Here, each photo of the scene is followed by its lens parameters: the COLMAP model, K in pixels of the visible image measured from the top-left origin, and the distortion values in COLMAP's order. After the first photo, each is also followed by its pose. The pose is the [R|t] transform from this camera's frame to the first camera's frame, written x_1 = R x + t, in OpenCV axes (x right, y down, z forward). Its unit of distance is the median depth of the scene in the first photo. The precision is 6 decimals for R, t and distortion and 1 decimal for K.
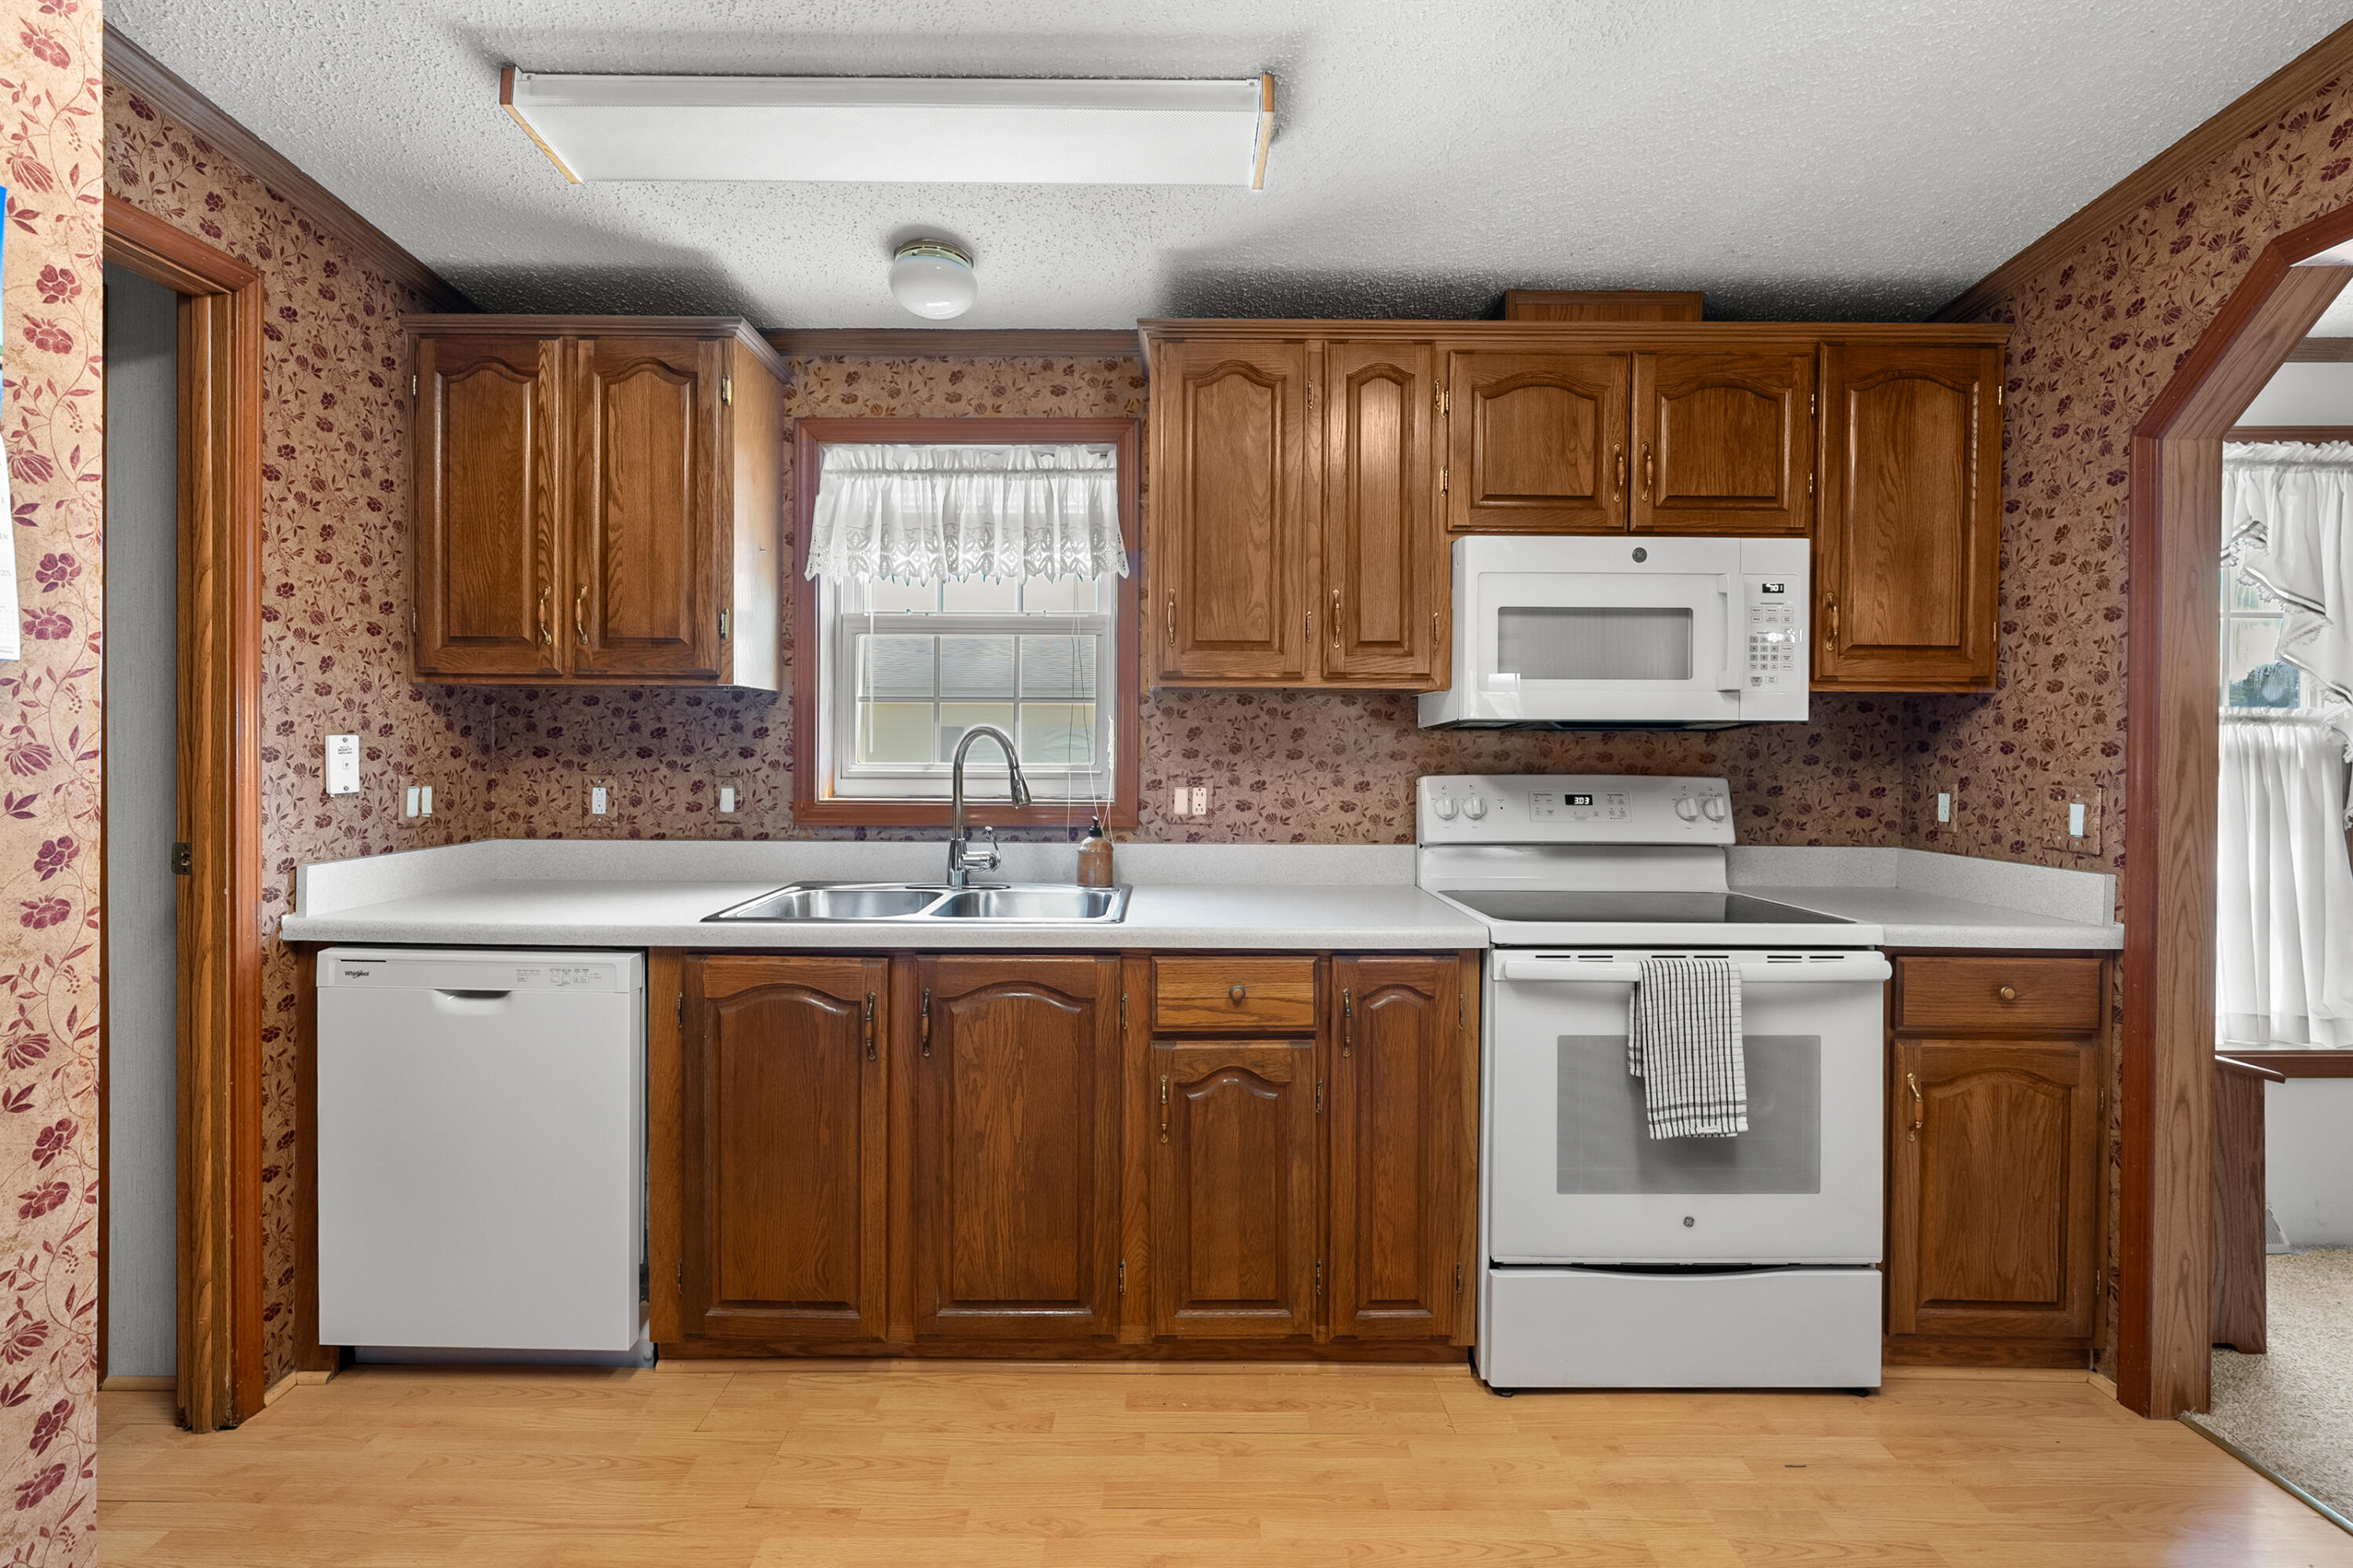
lens RADIAL K [[1063.4, 0, 1171.7], [0, 1063.4, 759.5], [0, 0, 1]] dist [-0.008706, 0.001392]
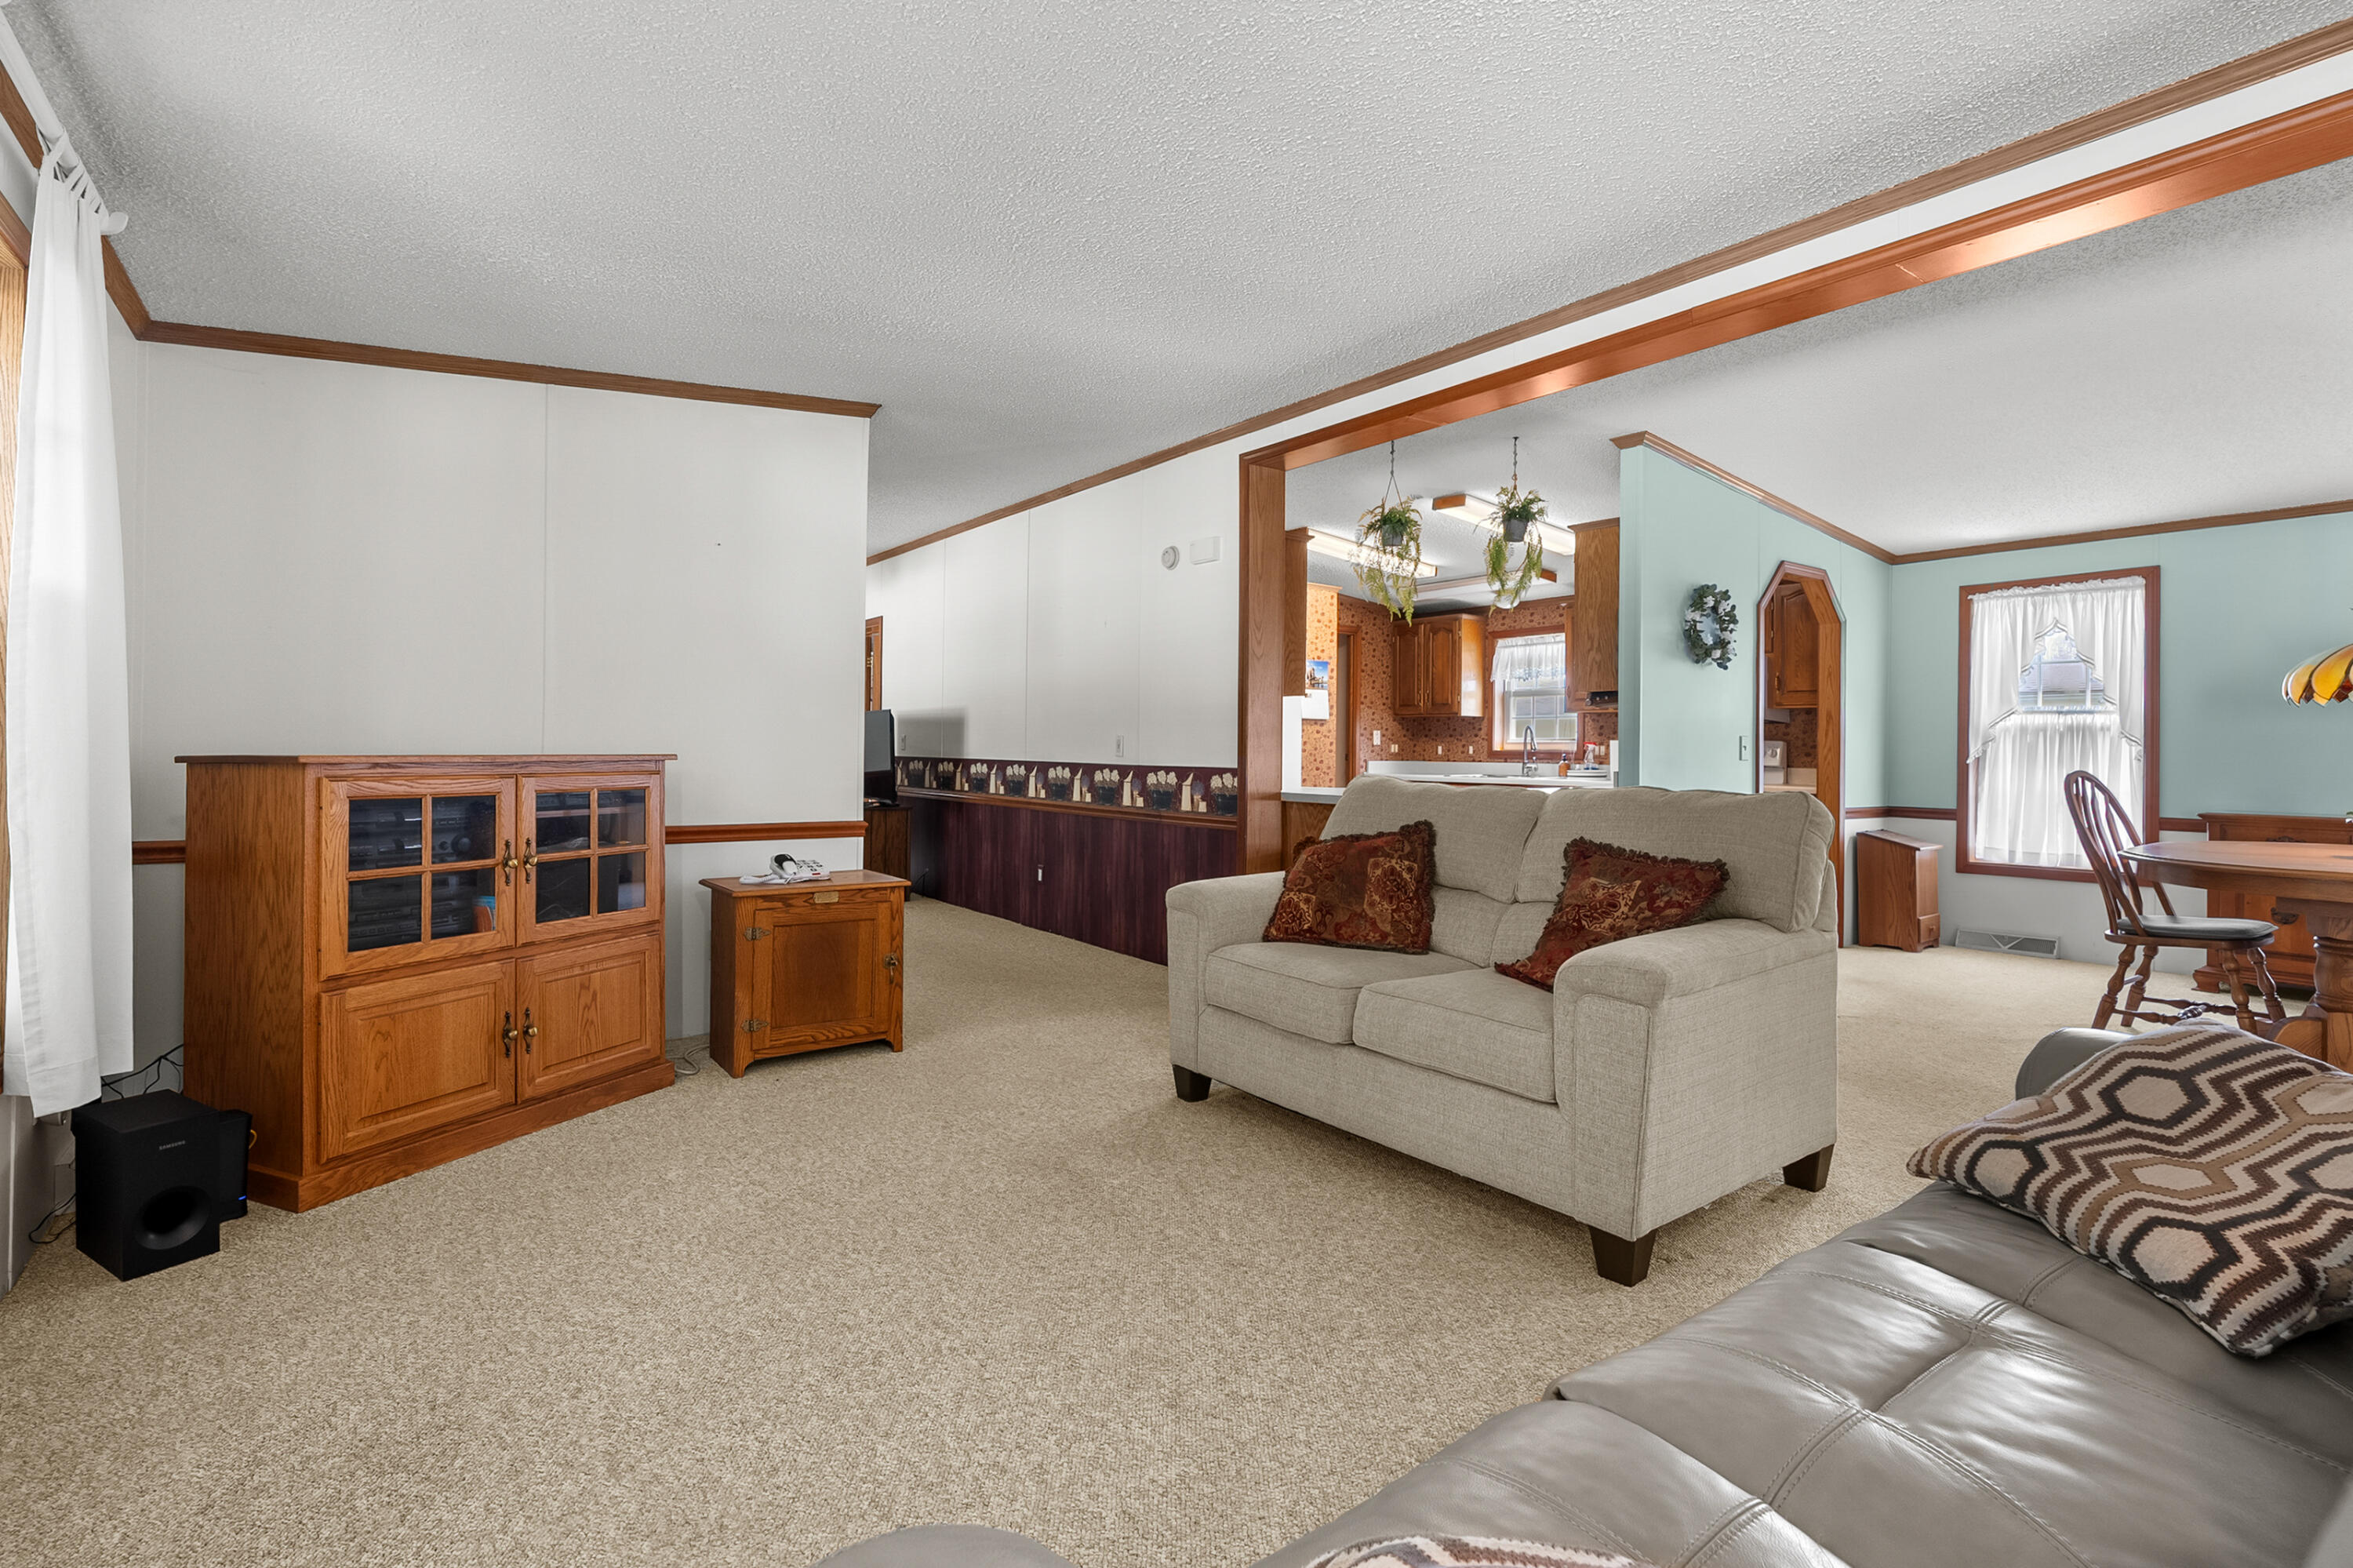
lens RADIAL K [[1063.4, 0, 1167.1], [0, 1063.4, 751.7], [0, 0, 1]] dist [-0.008706, 0.001392]
pose [[0.589181, 0.001929, -0.807999, 2.072261], [-0.015696, 0.999836, -0.009058, 0.108638], [0.807848, 0.018019, 0.589115, -2.088316]]
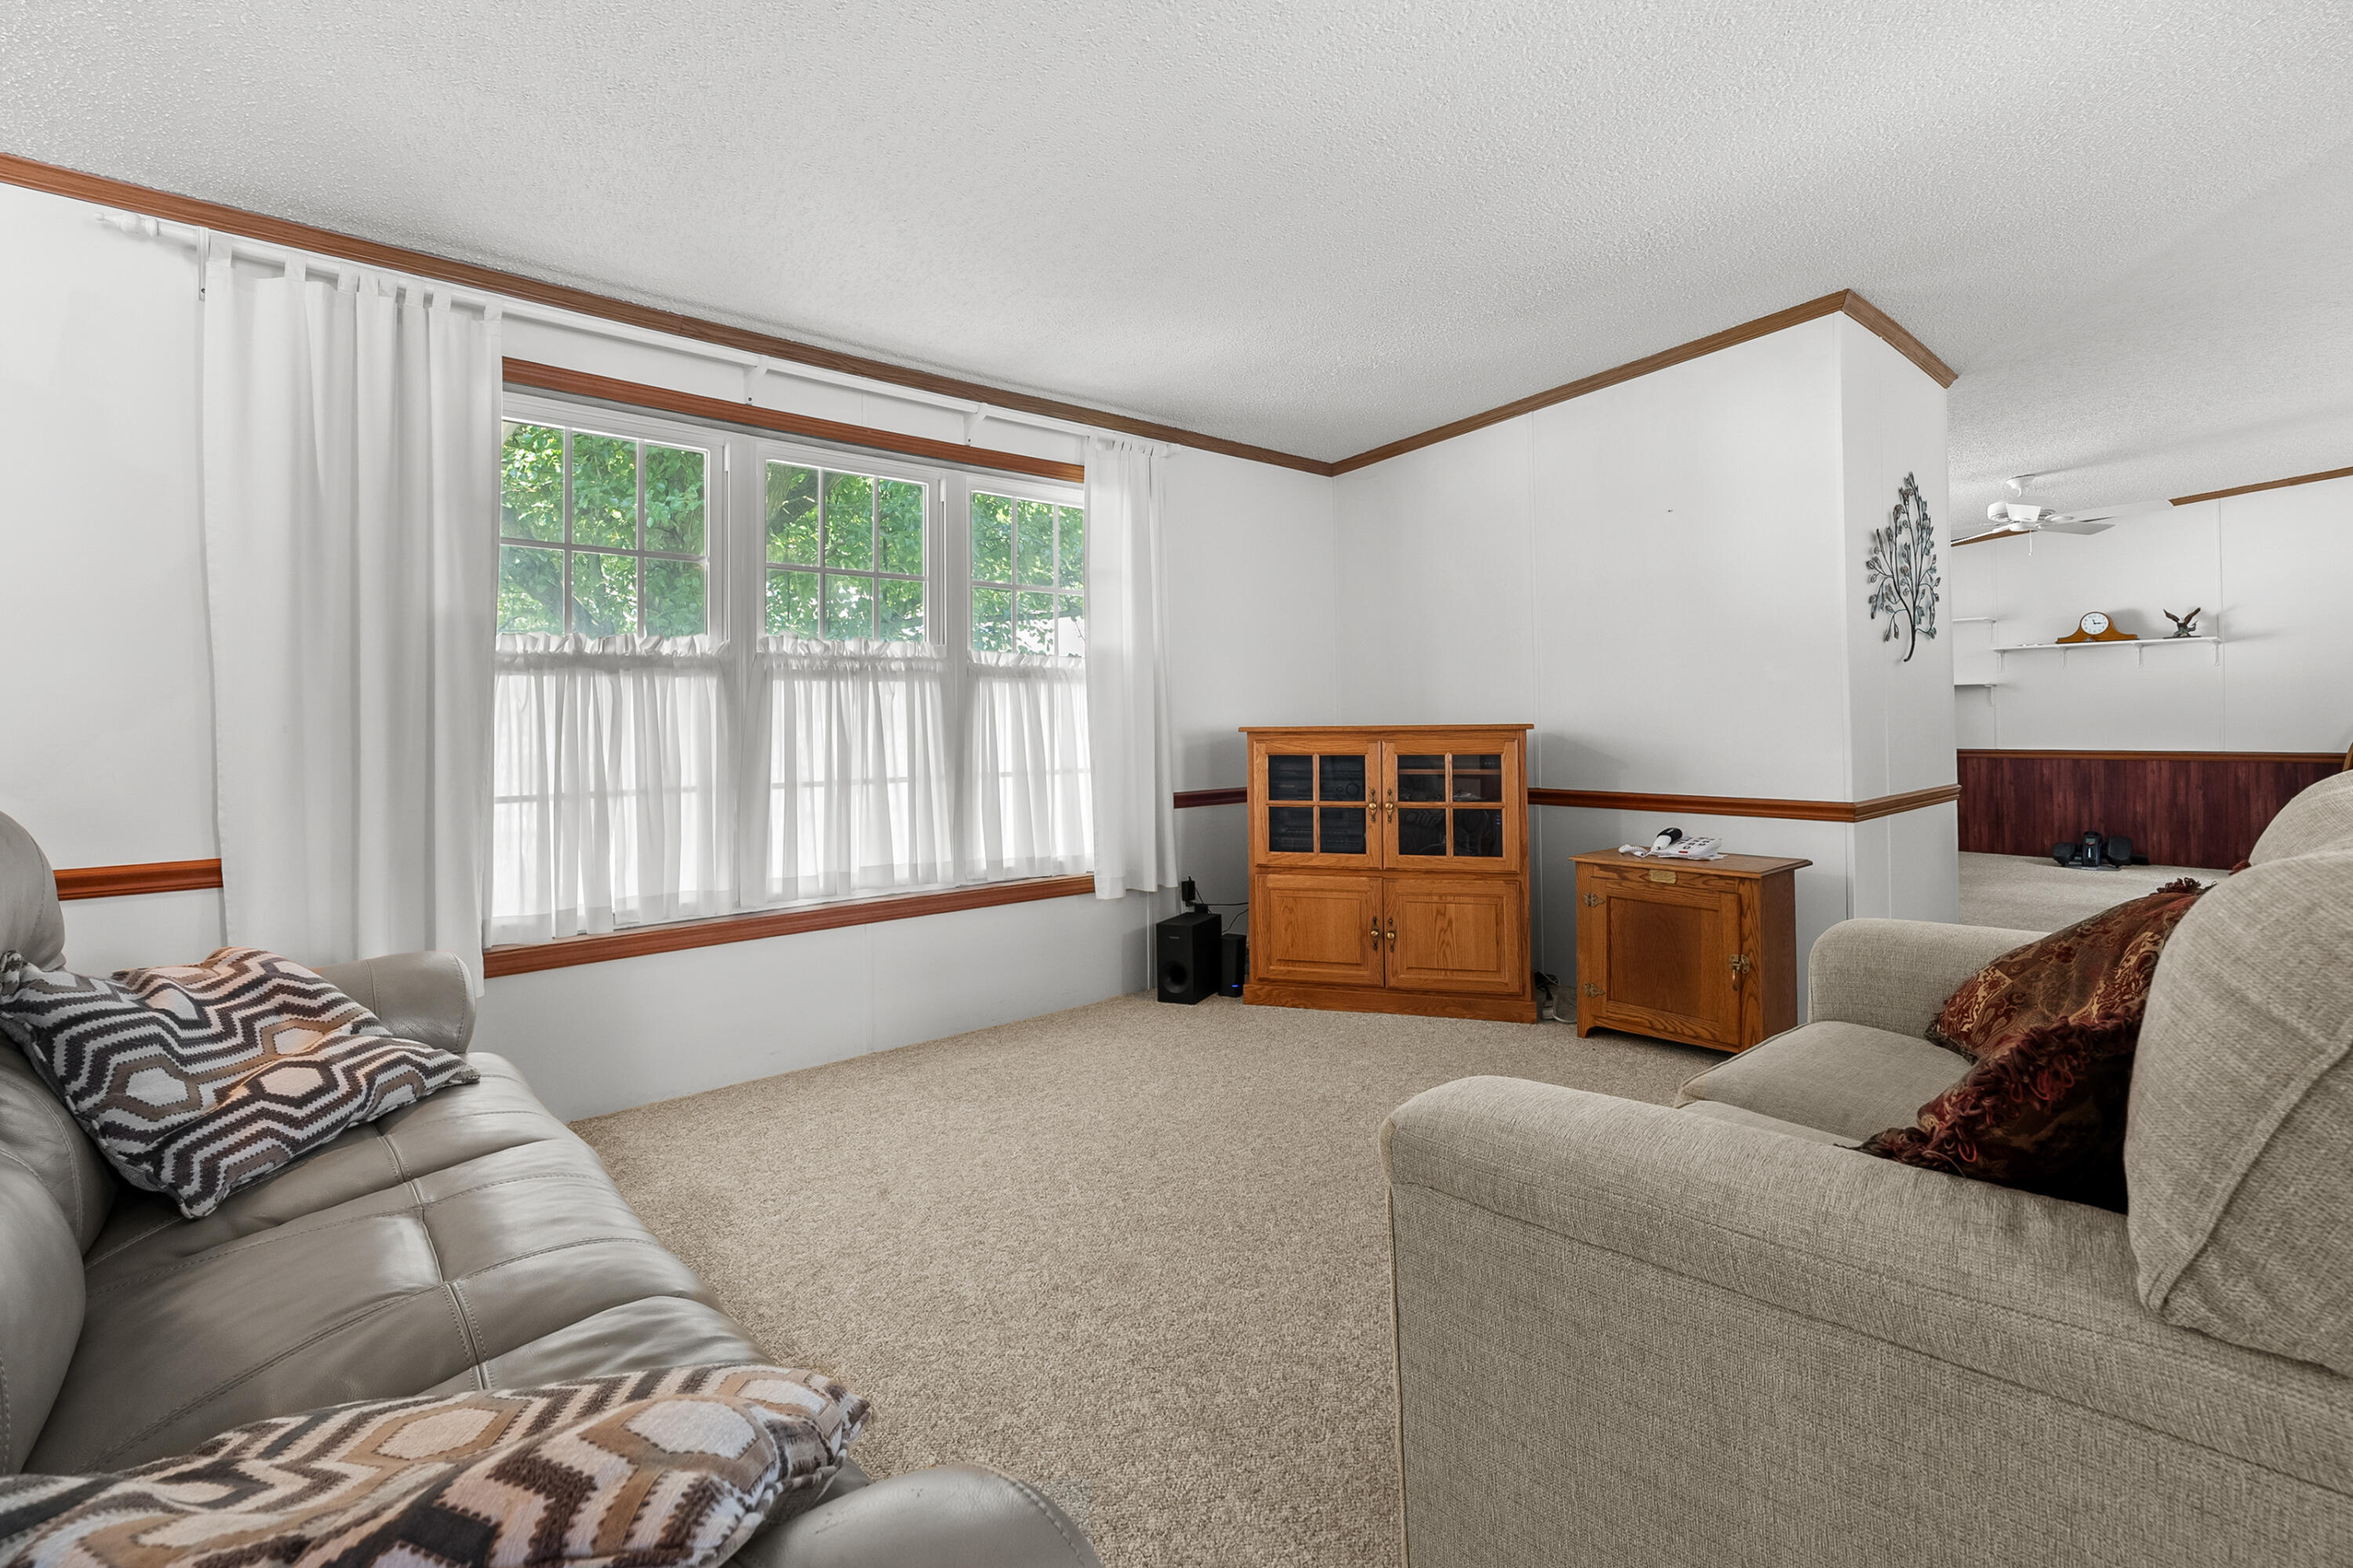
lens RADIAL K [[1063.4, 0, 1169.4], [0, 1063.4, 704.6], [0, 0, 1]] dist [-0.008706, 0.001392]
pose [[-0.735427, -0.007937, -0.677558, 1.988204], [0.000044, 0.999931, -0.011761, 0.098840], [0.677604, -0.008679, -0.735375, -0.885177]]
